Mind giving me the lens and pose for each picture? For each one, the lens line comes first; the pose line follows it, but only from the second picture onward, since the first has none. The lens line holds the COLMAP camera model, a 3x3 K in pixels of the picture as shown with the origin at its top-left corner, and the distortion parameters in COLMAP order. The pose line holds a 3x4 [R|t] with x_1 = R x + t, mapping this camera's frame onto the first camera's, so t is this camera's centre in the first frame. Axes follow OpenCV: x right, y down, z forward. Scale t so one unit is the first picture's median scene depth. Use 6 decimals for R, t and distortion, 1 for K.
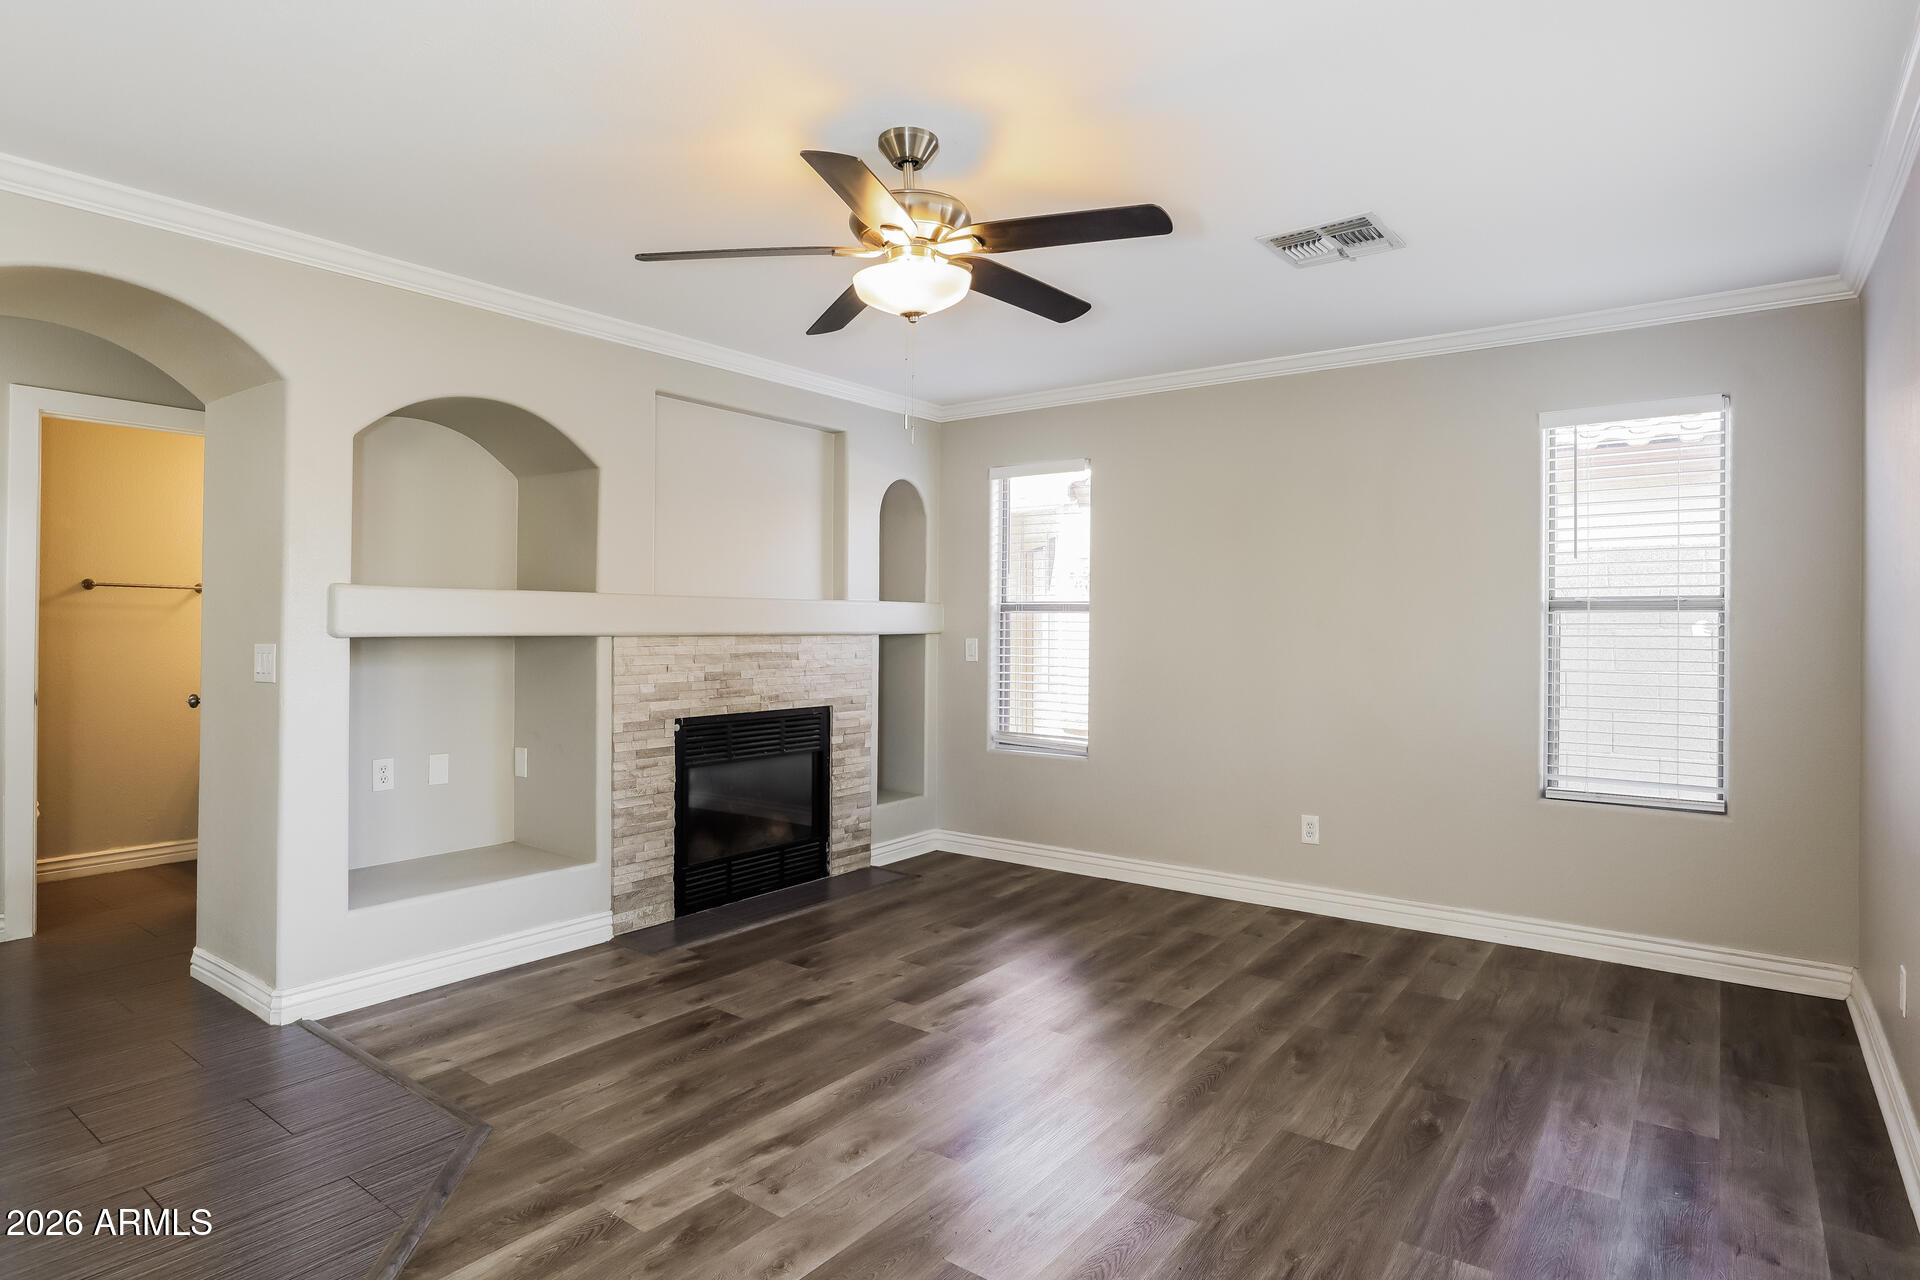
lens RADIAL K [[1037.4, 0, 973.8], [0, 1037.4, 611.3], [0, 0, 1]] dist [-0.030630, 0.000802]
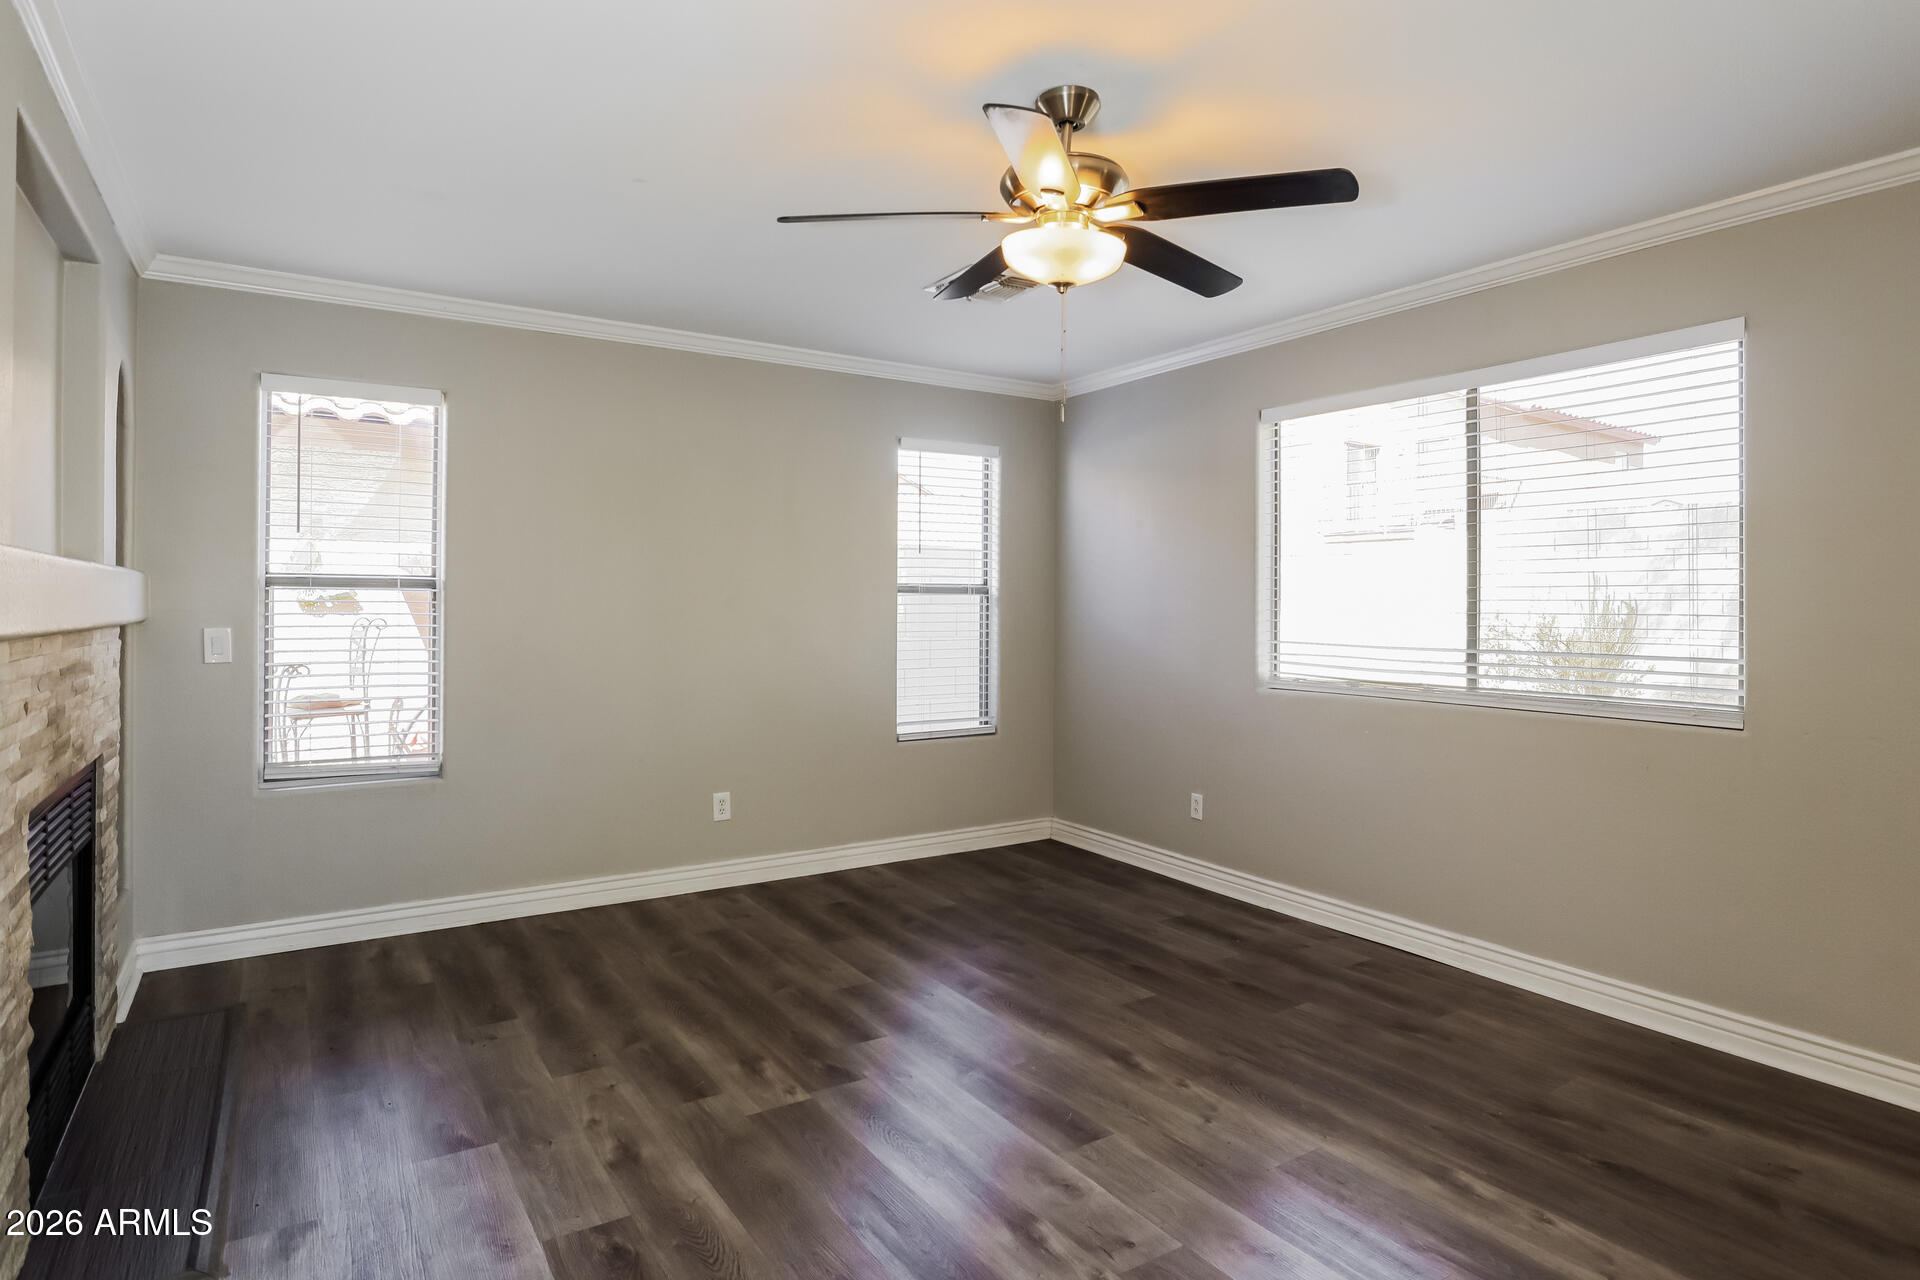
lens RADIAL K [[1037.4, 0, 973.8], [0, 1037.4, 611.3], [0, 0, 1]] dist [-0.030630, 0.000802]
pose [[0.345566, -0.010065, 0.938340, -0.635861], [-0.012491, 0.999805, 0.015324, 0.000261], [-0.938311, -0.017016, 0.345373, 0.490083]]
